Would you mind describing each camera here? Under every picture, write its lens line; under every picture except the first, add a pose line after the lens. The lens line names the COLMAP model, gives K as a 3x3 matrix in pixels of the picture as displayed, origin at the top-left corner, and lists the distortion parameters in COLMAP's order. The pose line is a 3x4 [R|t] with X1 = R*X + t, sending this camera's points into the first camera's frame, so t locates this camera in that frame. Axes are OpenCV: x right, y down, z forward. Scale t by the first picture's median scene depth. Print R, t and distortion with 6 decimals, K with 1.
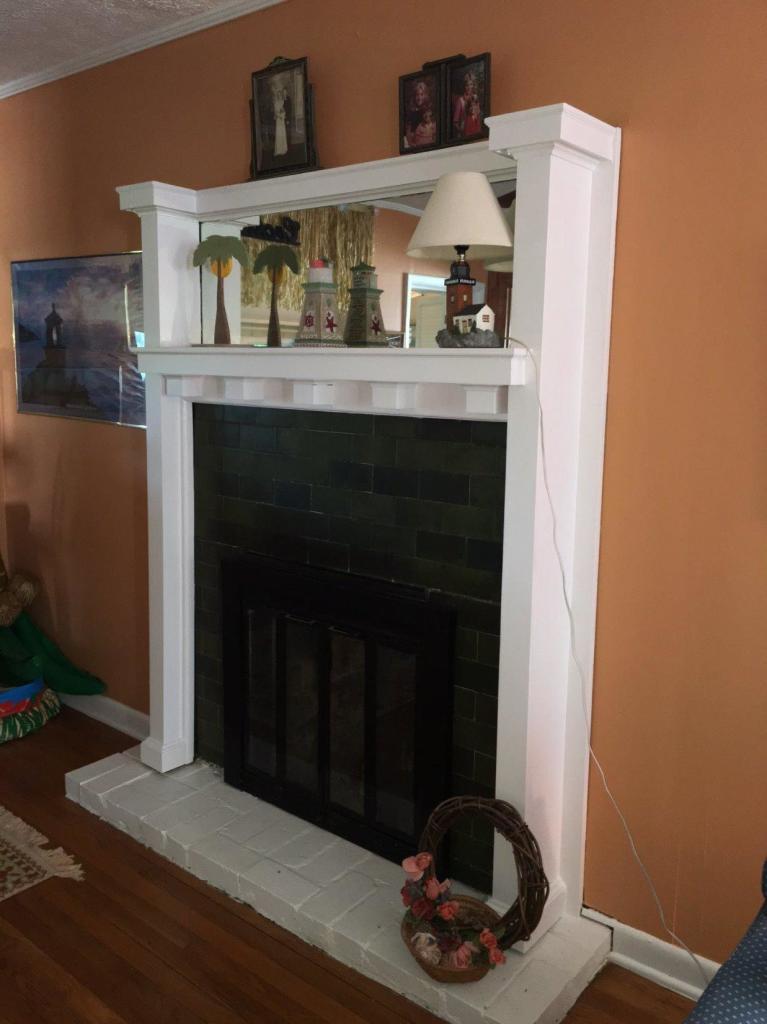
lens RADIAL K [[865.9, 0, 383.6], [0, 865.9, 493.7], [0, 0, 1]] dist [0.080486, -0.108336]
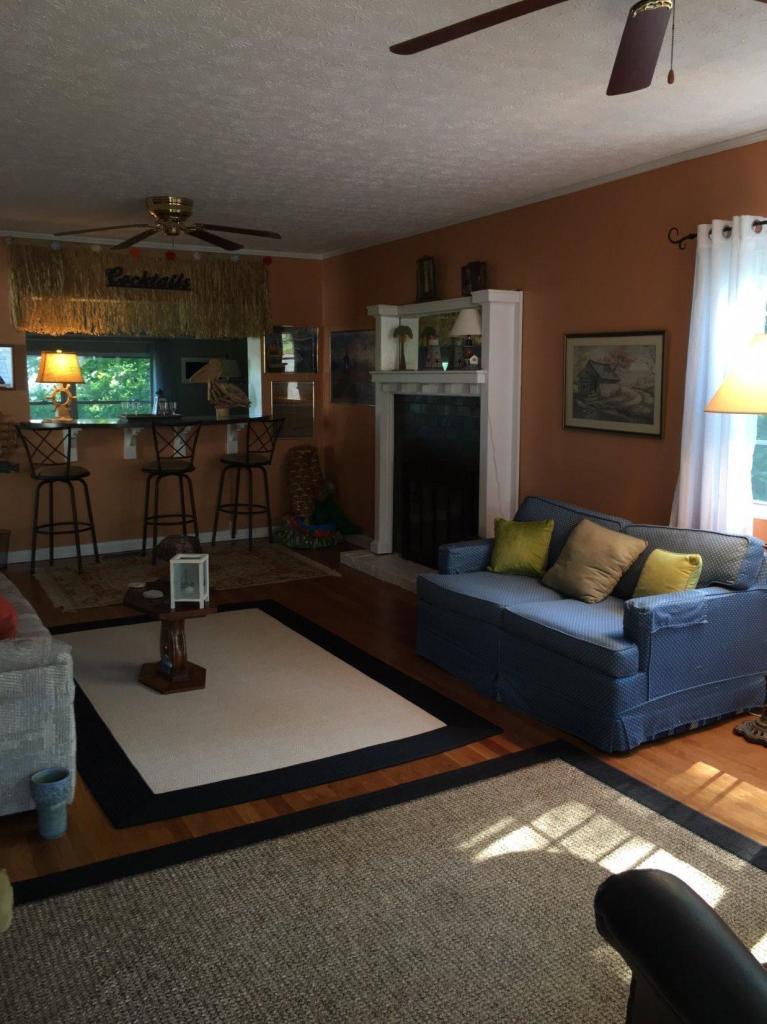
lens RADIAL K [[865.9, 0, 383.6], [0, 865.9, 493.7], [0, 0, 1]] dist [0.080486, -0.108336]
pose [[0.933646, 0.033052, -0.356670, 0.651845], [-0.039179, 0.999182, -0.009966, 0.204937], [0.356049, 0.023279, 0.934177, -1.299191]]
